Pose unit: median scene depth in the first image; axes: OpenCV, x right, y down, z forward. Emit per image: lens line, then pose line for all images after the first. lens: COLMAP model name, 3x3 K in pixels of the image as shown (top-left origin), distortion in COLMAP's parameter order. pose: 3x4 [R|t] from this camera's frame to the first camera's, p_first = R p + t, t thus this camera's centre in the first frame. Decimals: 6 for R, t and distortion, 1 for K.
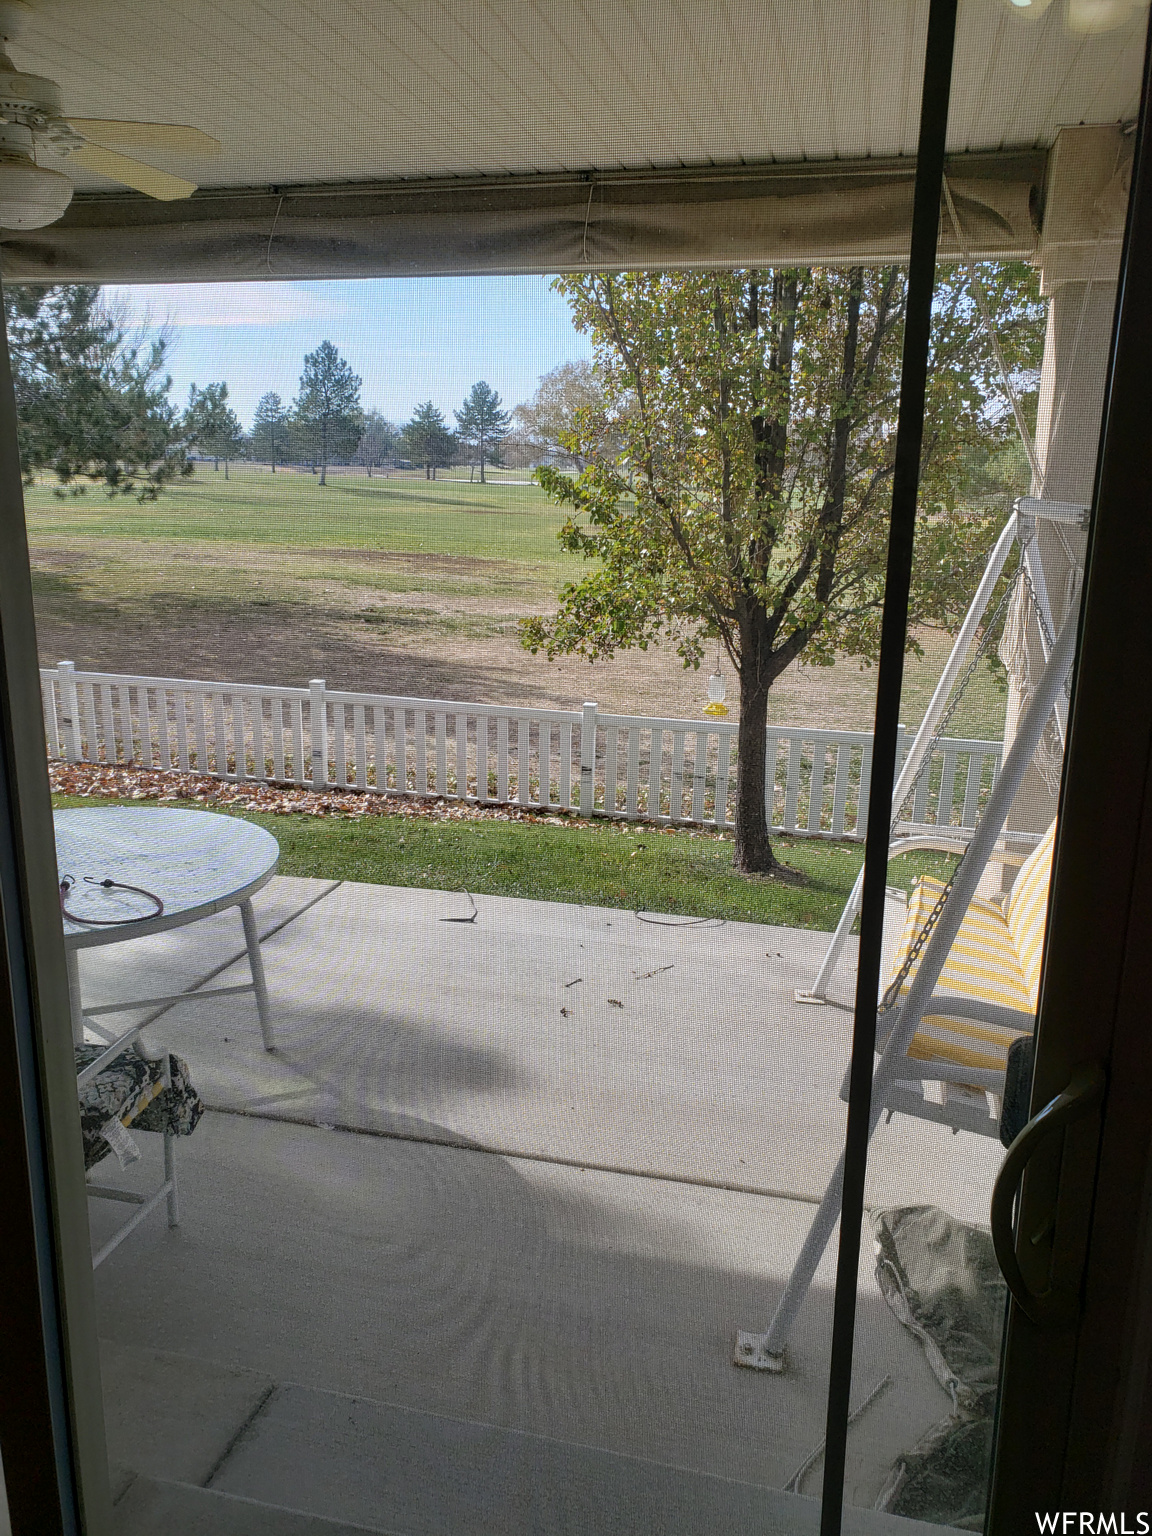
lens RADIAL K [[1188.6, 0, 573.3], [0, 1188.6, 761.5], [0, 0, 1]] dist [0.006390, 0.008656]
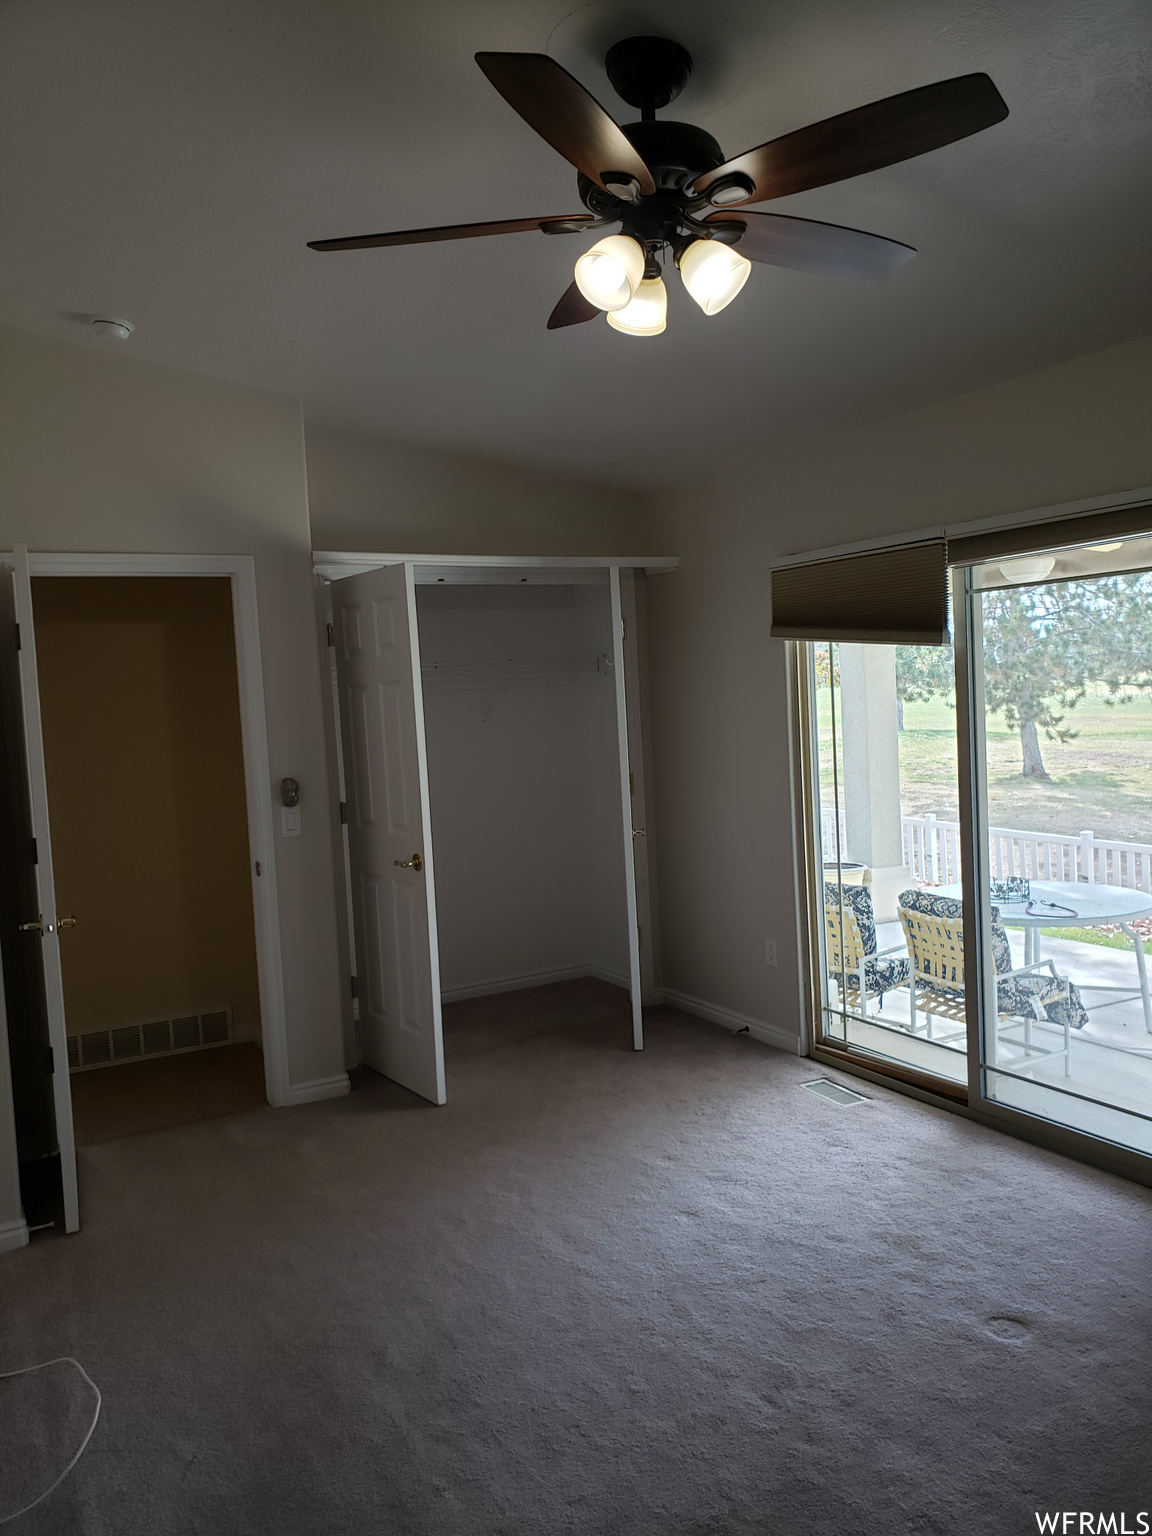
lens RADIAL K [[1188.6, 0, 577.6], [0, 1188.6, 762.8], [0, 0, 1]] dist [0.006390, 0.008656]
pose [[0.671260, -0.007133, -0.741188, 0.077037], [-0.119040, 0.985936, -0.117298, 0.029300], [0.731600, 0.166969, 0.660971, -0.127777]]
